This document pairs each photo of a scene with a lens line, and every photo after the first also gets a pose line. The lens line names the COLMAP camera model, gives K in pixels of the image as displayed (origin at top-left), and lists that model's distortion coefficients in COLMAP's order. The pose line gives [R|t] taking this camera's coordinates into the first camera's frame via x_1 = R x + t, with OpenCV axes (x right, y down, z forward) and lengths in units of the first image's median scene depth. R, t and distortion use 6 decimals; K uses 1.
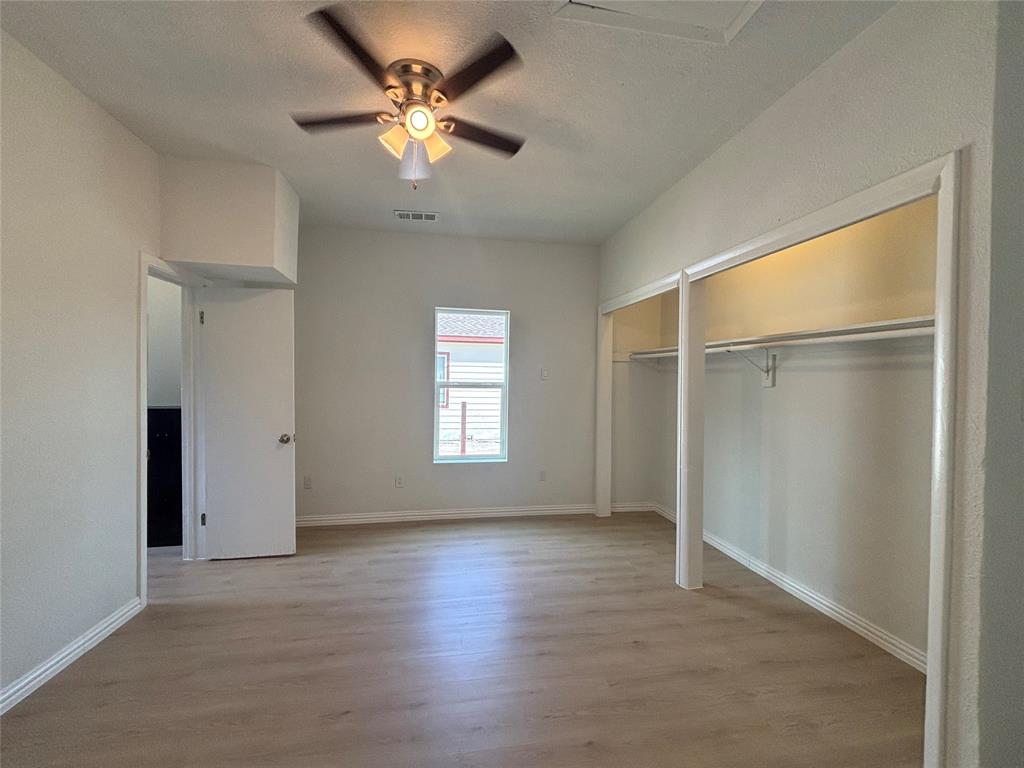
lens RADIAL K [[414.3, 0, 512.0], [0, 414.3, 384.0], [0, 0, 1]] dist [-0.000577, -0.000372]
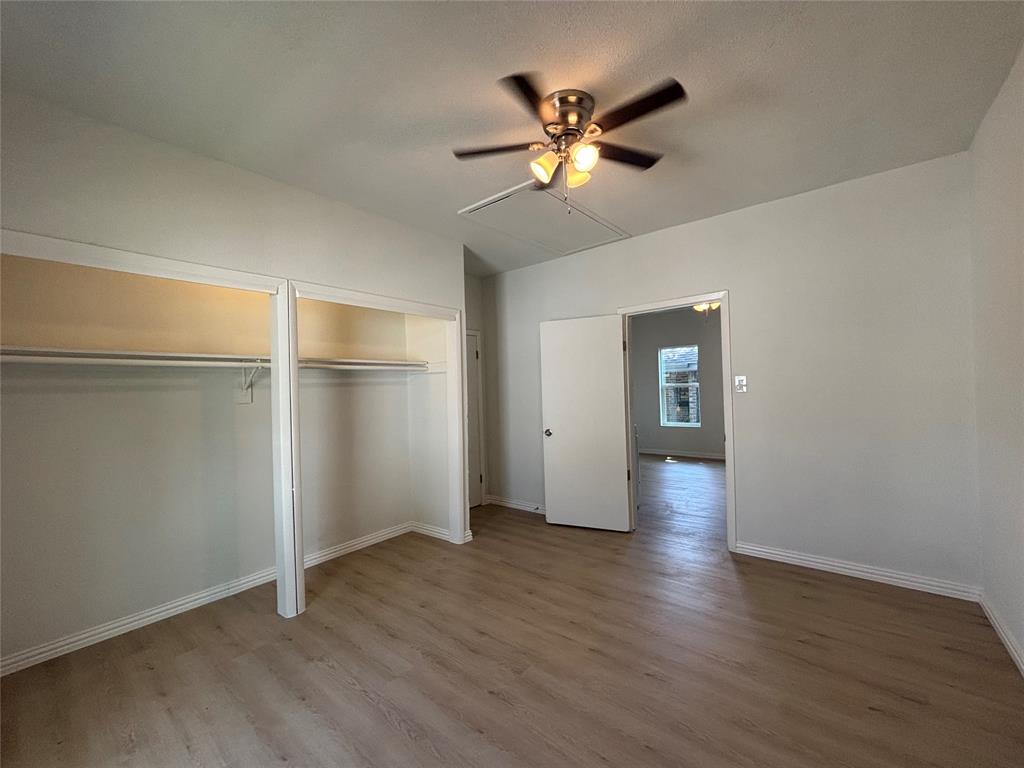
lens RADIAL K [[412.7, 0, 511.8], [0, 412.7, 381.7], [0, 0, 1]] dist [0.002081, -0.000056]
pose [[-0.647333, 0.014671, 0.762066, -0.556901], [0.032017, 0.999456, 0.007956, -0.031024], [-0.761534, 0.029549, -0.647451, 1.074783]]
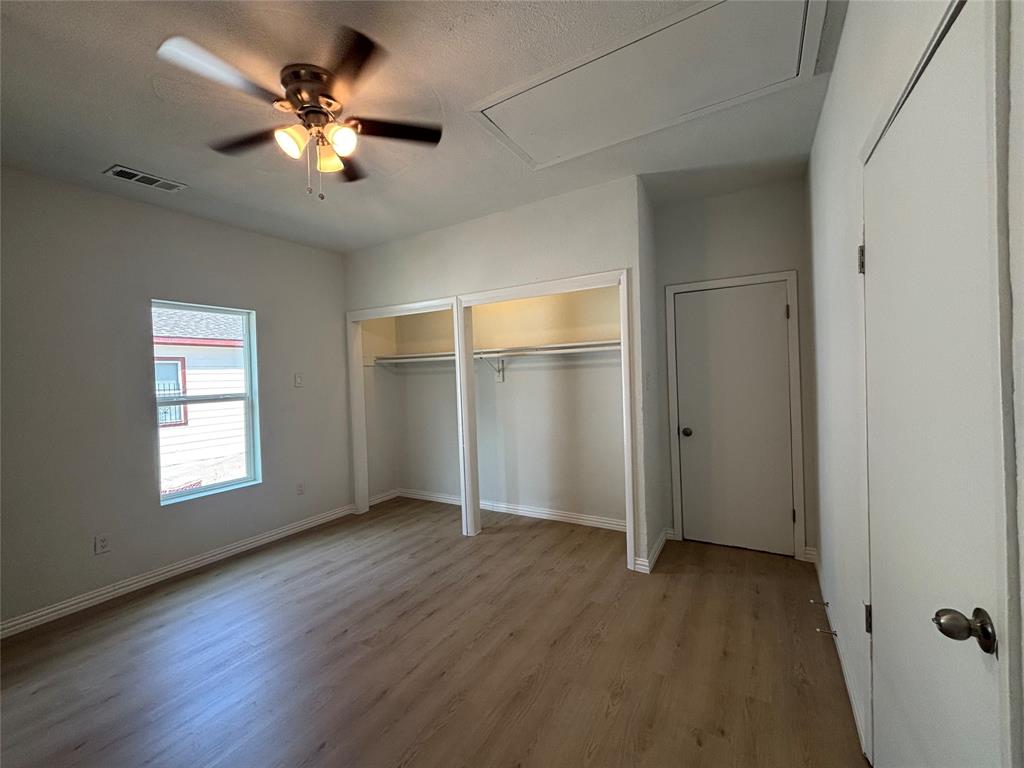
lens RADIAL K [[412.7, 0, 511.8], [0, 412.7, 381.7], [0, 0, 1]] dist [0.002081, -0.000056]
pose [[0.652843, -0.048282, 0.755953, -0.416964], [0.054527, 0.998373, 0.016676, -0.014967], [-0.755529, 0.030333, 0.654413, 0.016156]]
